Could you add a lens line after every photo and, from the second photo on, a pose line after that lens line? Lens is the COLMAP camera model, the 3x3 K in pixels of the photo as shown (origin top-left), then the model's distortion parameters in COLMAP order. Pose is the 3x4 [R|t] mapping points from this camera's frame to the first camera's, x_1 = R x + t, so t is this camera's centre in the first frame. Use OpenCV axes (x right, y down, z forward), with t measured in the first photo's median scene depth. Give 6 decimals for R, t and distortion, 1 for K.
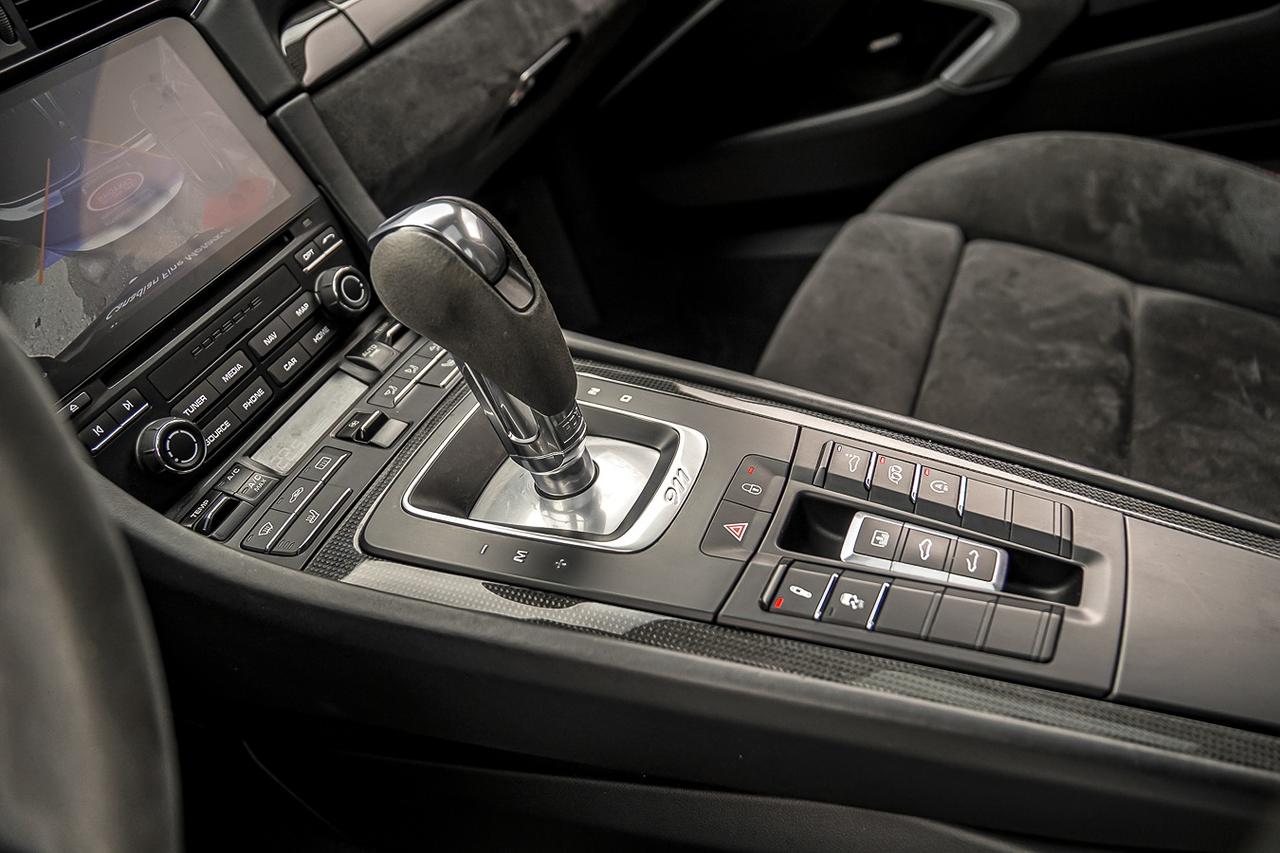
lens RADIAL K [[969.5, 0, 640.0], [0, 969.5, 426.5], [0, 0, 1]] dist [-0.147765, 0.124534]
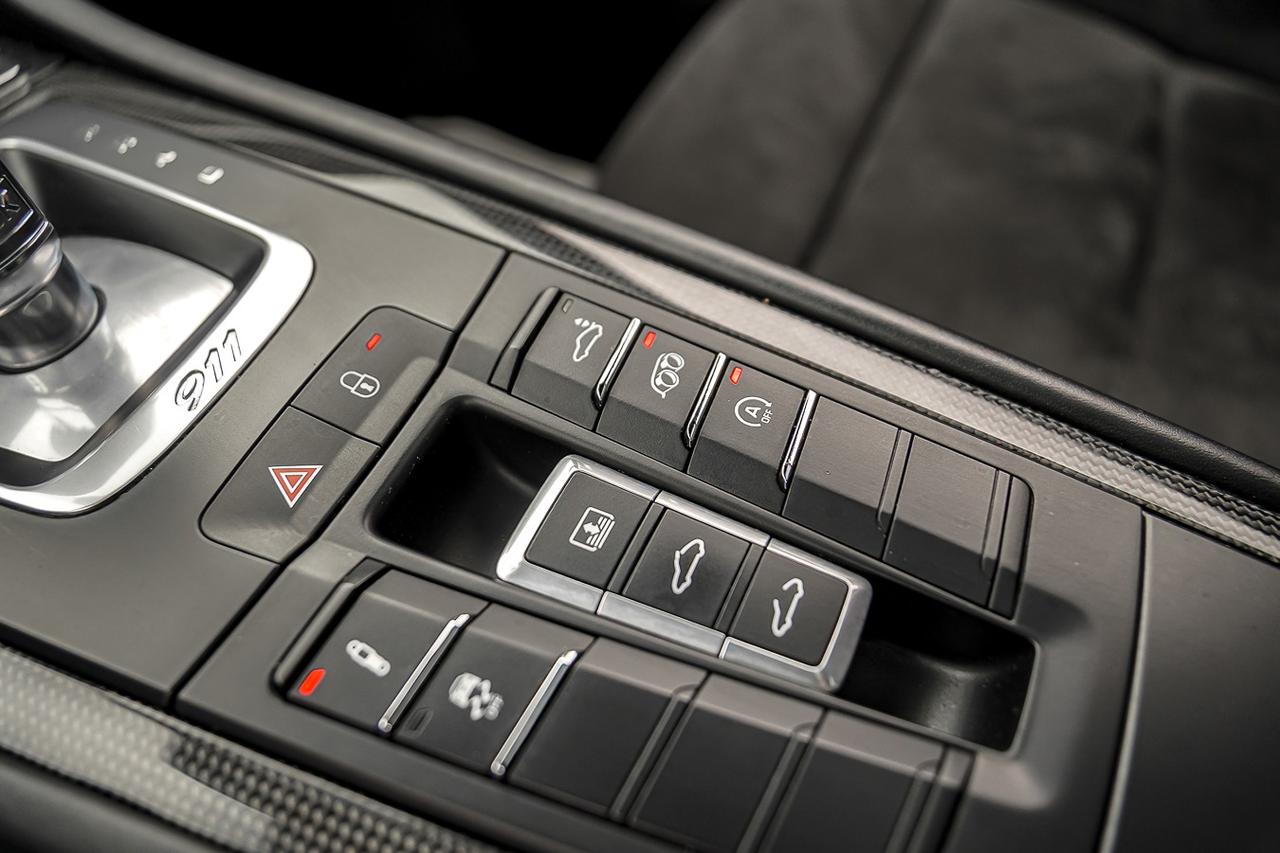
lens RADIAL K [[969.5, 0, 640.0], [0, 969.5, 426.5], [0, 0, 1]] dist [-0.147765, 0.124534]
pose [[0.997581, 0.060976, 0.033378, 0.238623], [-0.066981, 0.971606, 0.226926, -0.031031], [-0.018593, -0.228613, 0.973340, 0.536998]]
